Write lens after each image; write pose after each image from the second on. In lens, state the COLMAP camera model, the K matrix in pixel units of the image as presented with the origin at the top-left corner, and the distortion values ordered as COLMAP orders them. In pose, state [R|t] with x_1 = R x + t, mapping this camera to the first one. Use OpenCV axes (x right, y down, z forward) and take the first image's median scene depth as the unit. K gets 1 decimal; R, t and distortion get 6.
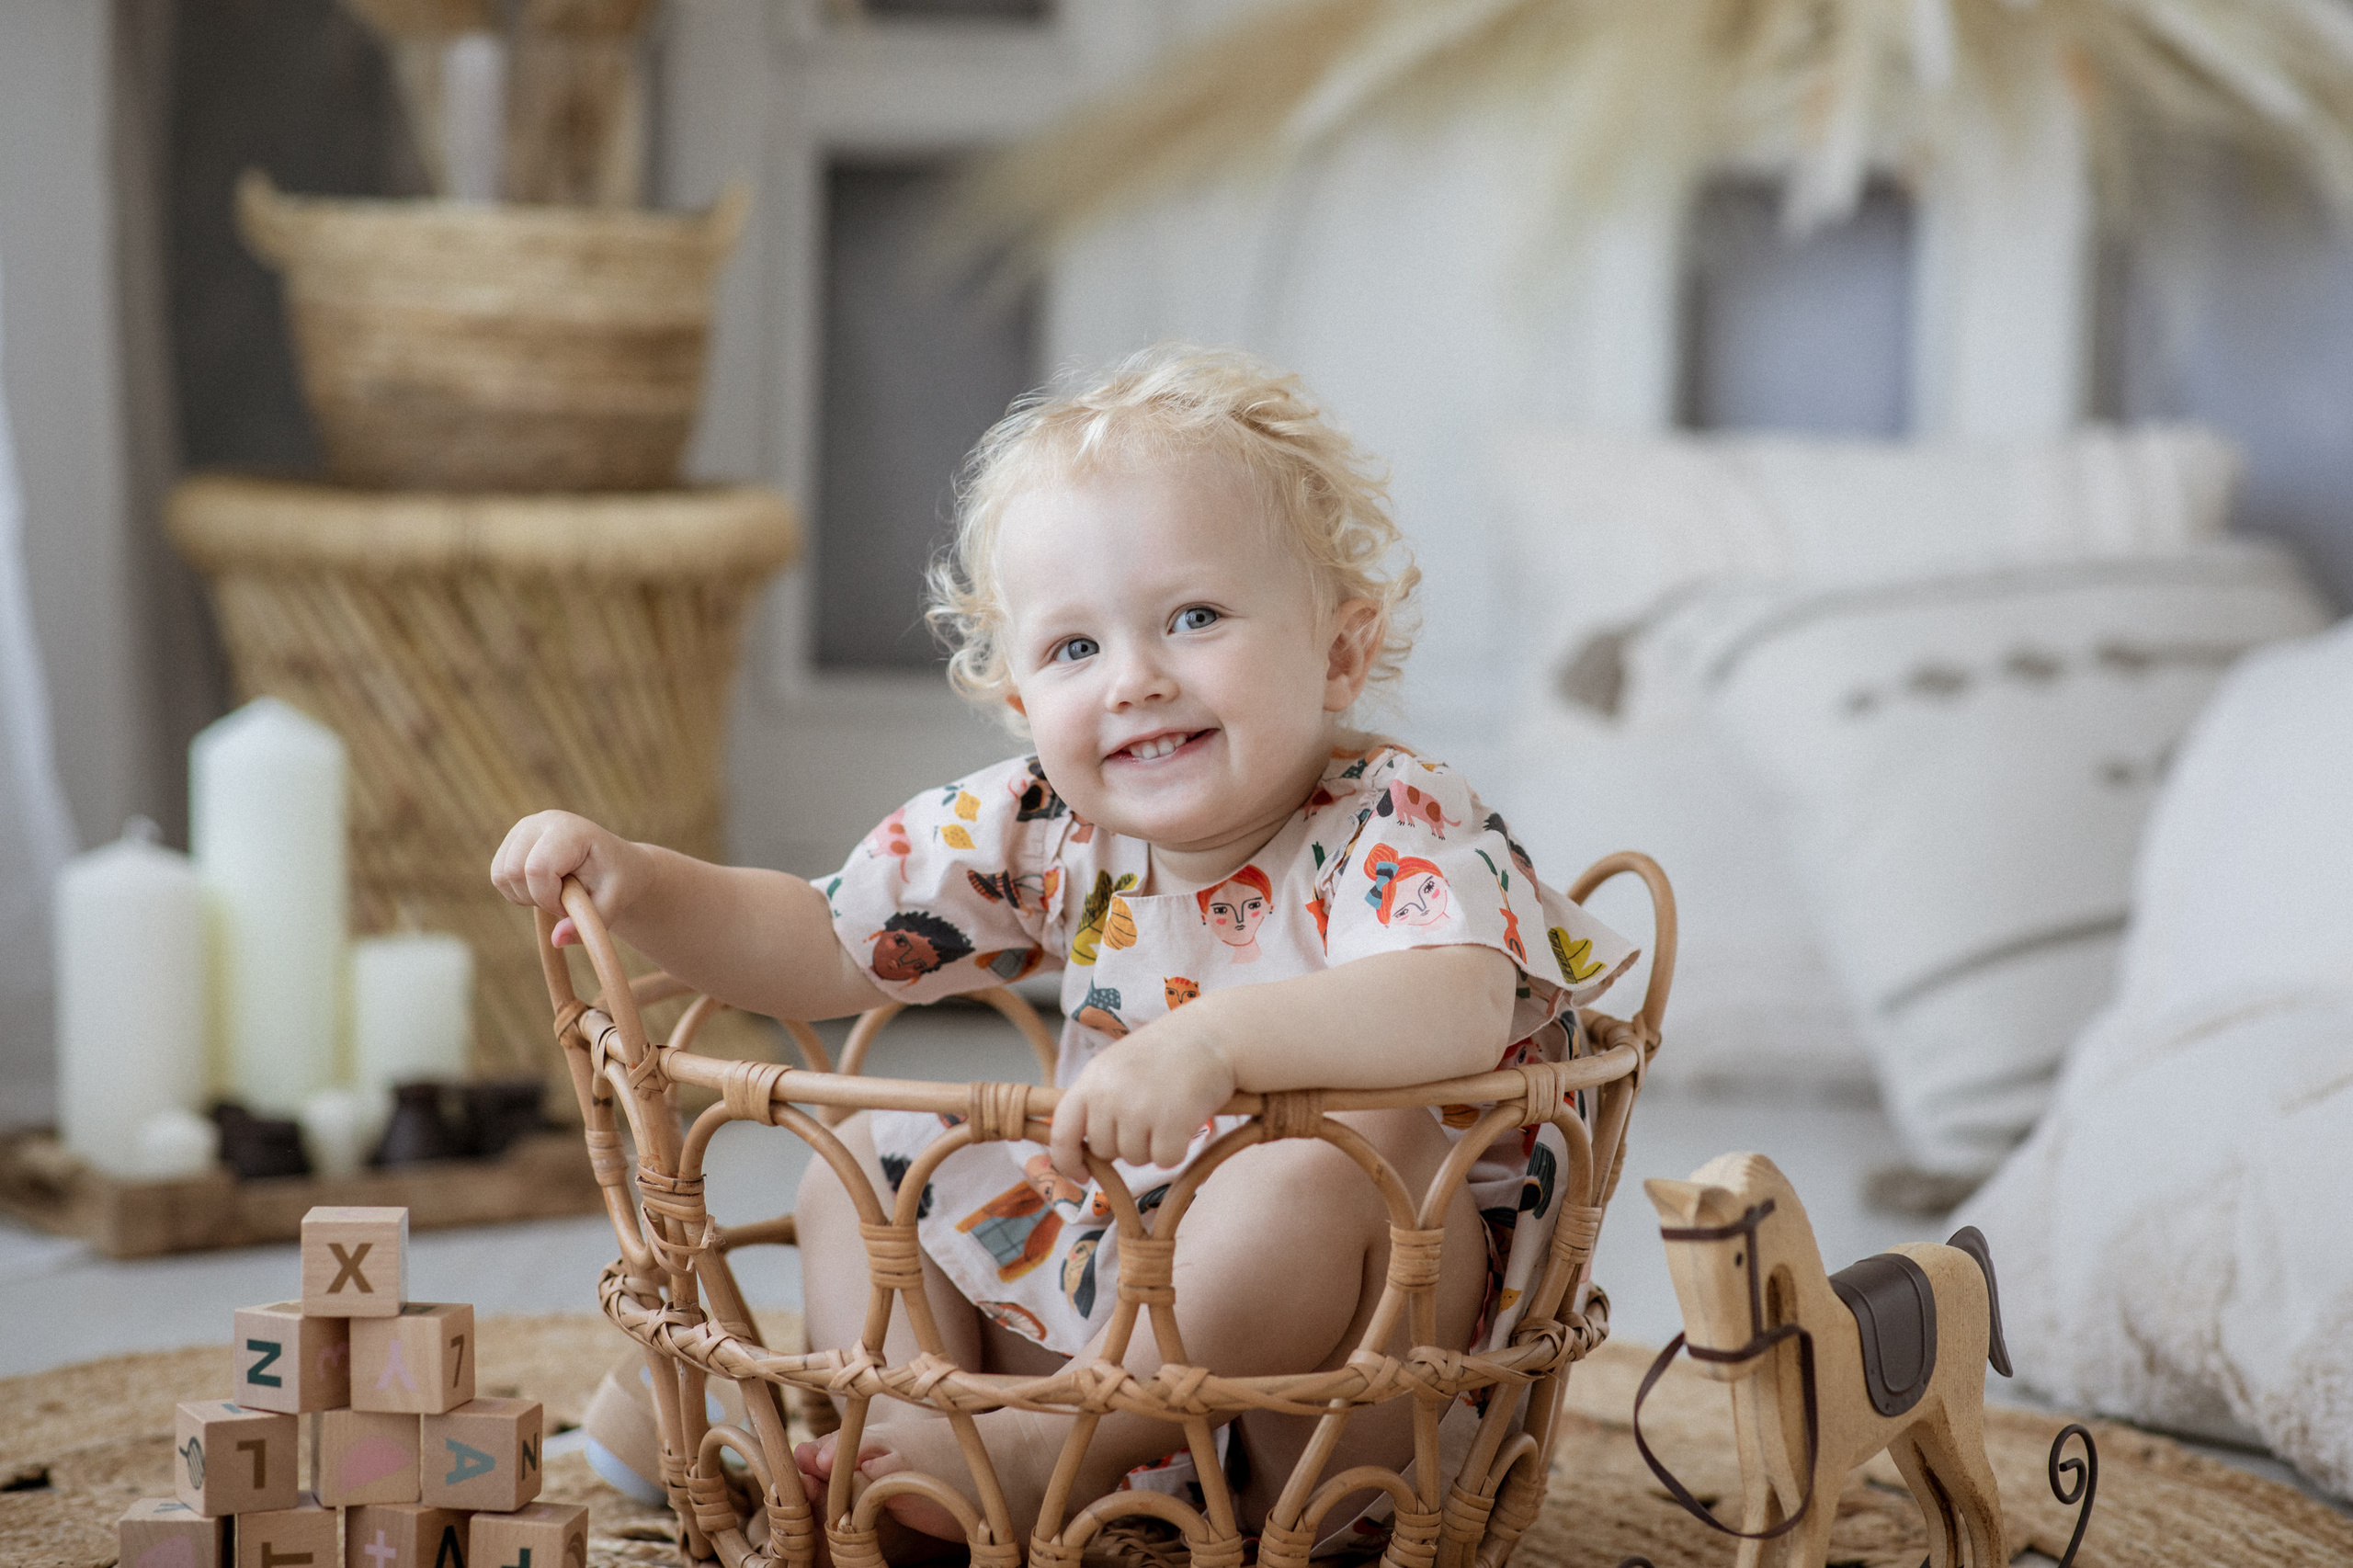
lens RADIAL K [[5886.5, 0, 1174.4], [0, 5886.5, 542.8], [0, 0, 1]] dist [-0.002947, 0.947728]
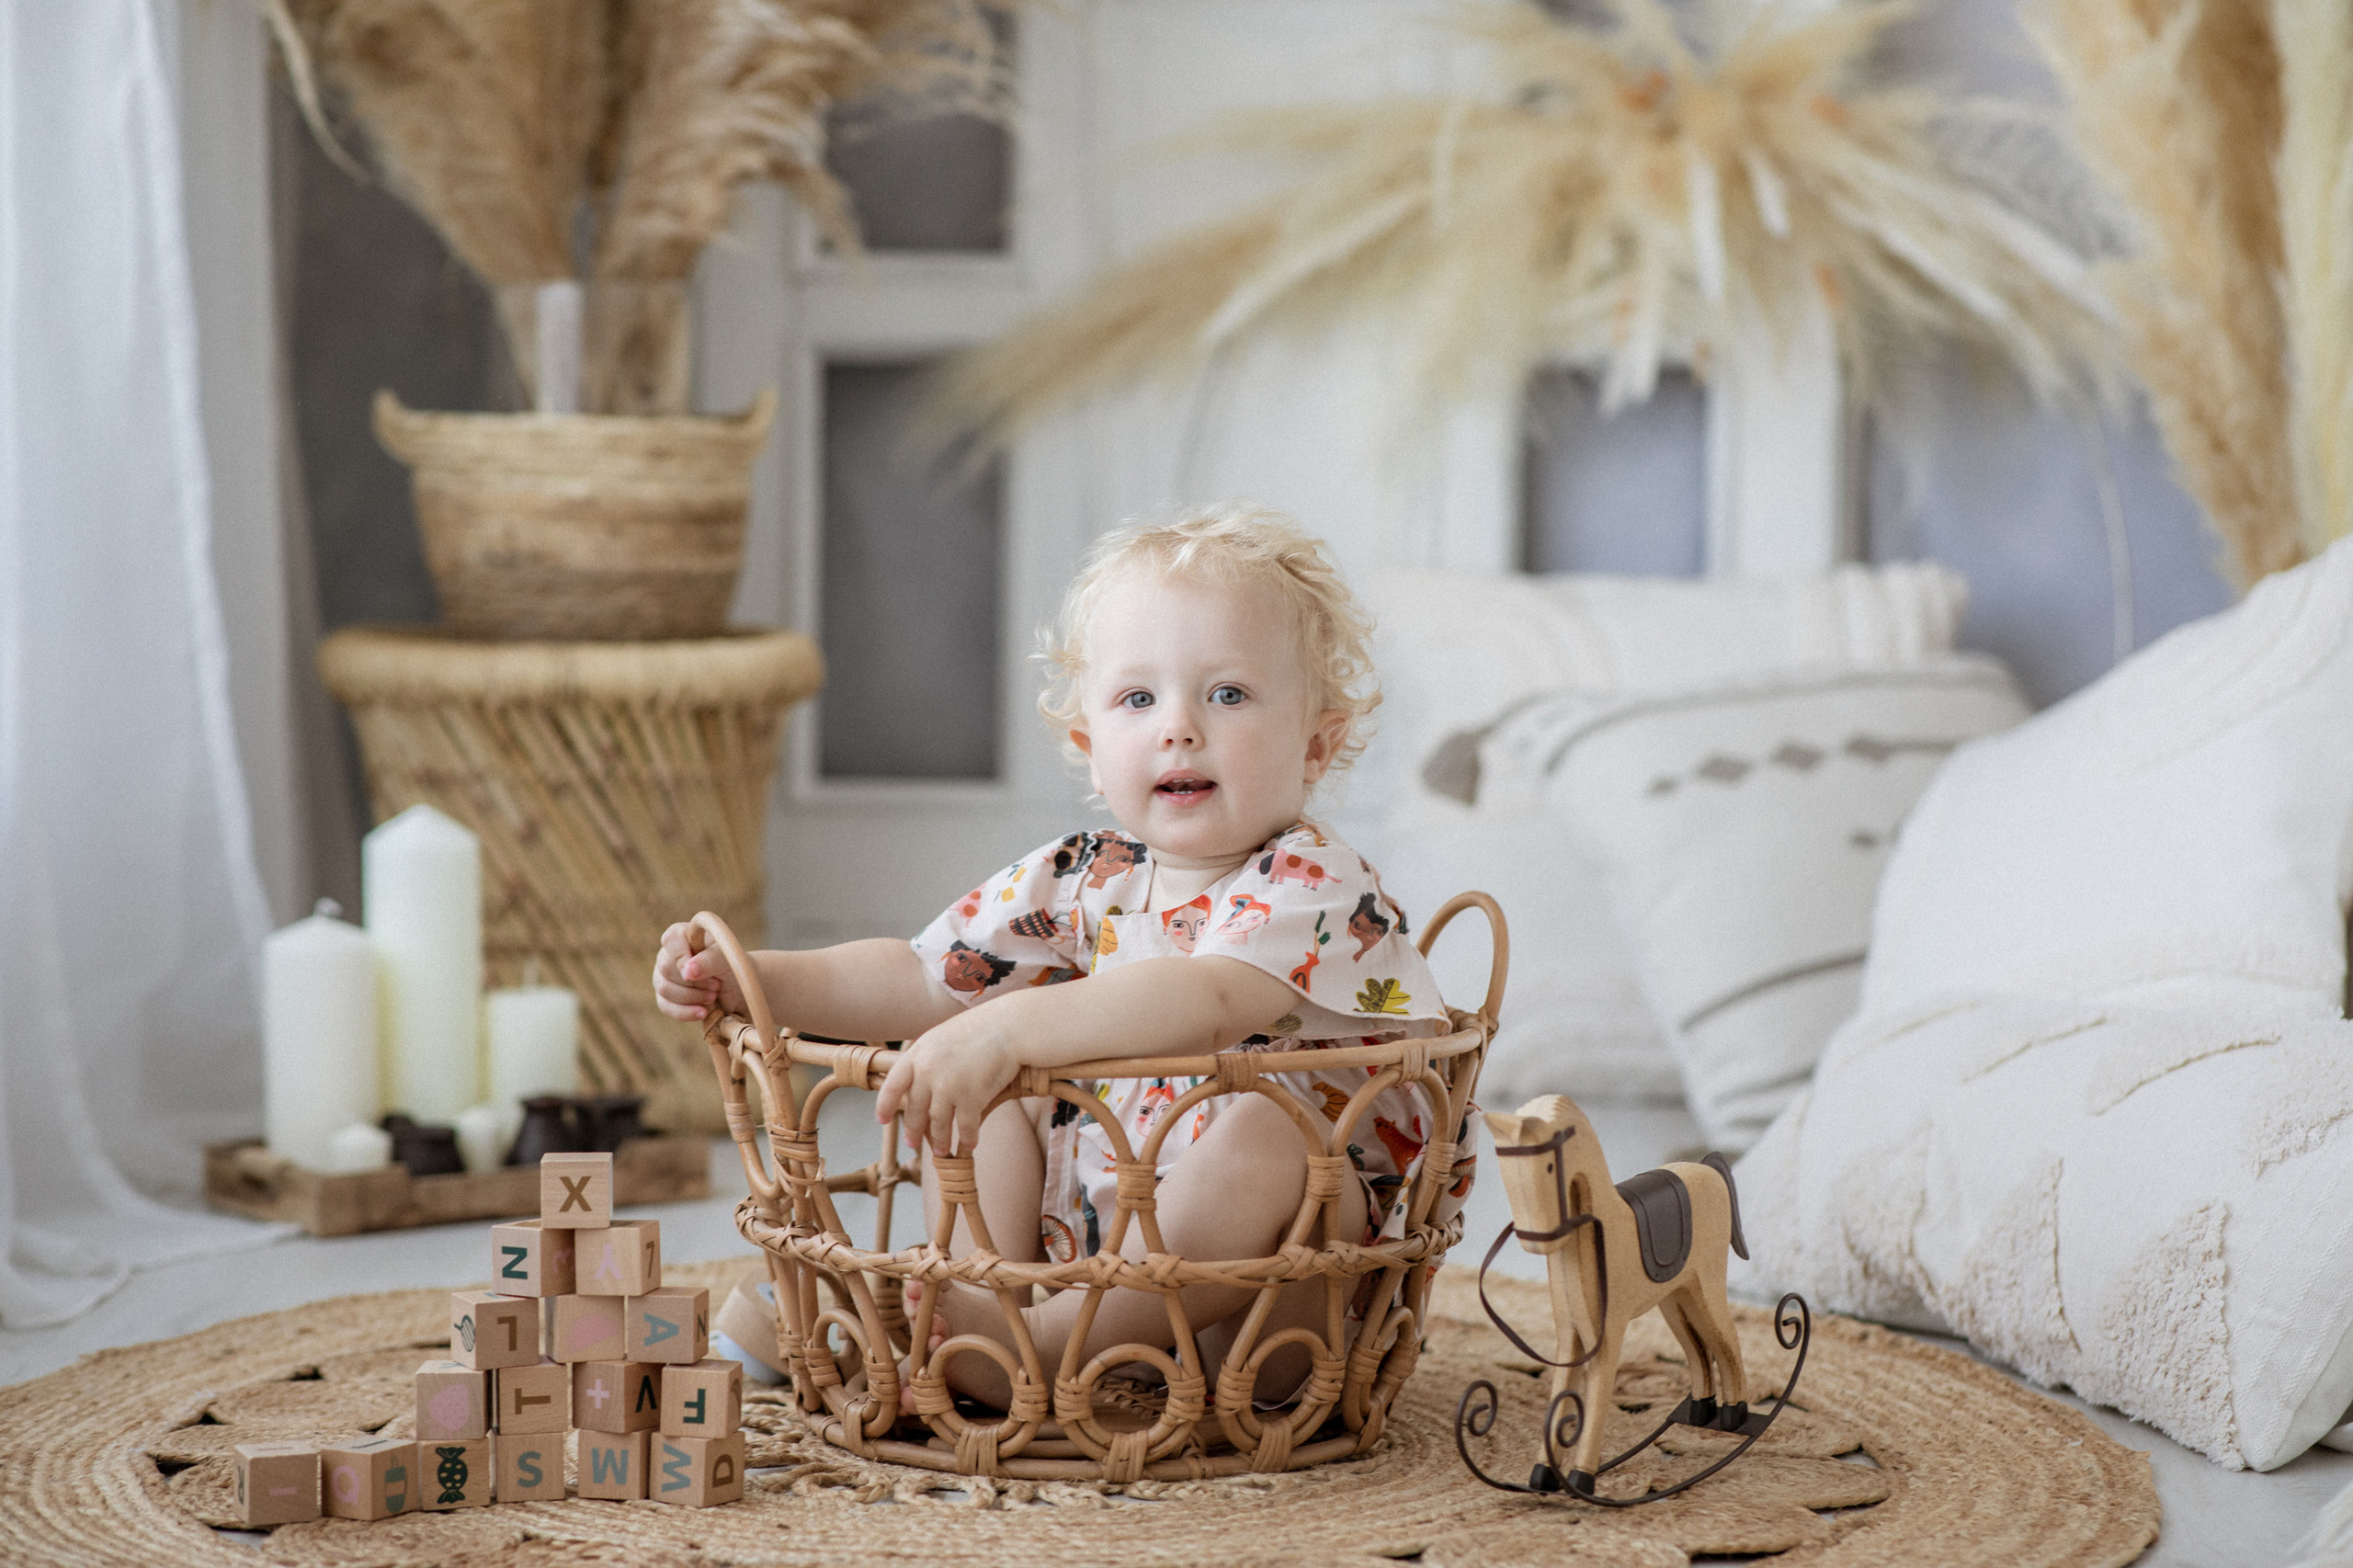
lens RADIAL K [[5886.5, 0, 1174.4], [0, 5886.5, 542.8], [0, 0, 1]] dist [-0.002947, 0.947728]
pose [[0.999669, -0.014405, 0.021330, -0.020079], [0.014822, 0.999700, -0.019506, -0.003406], [-0.021042, 0.019815, 0.999582, -0.363350]]
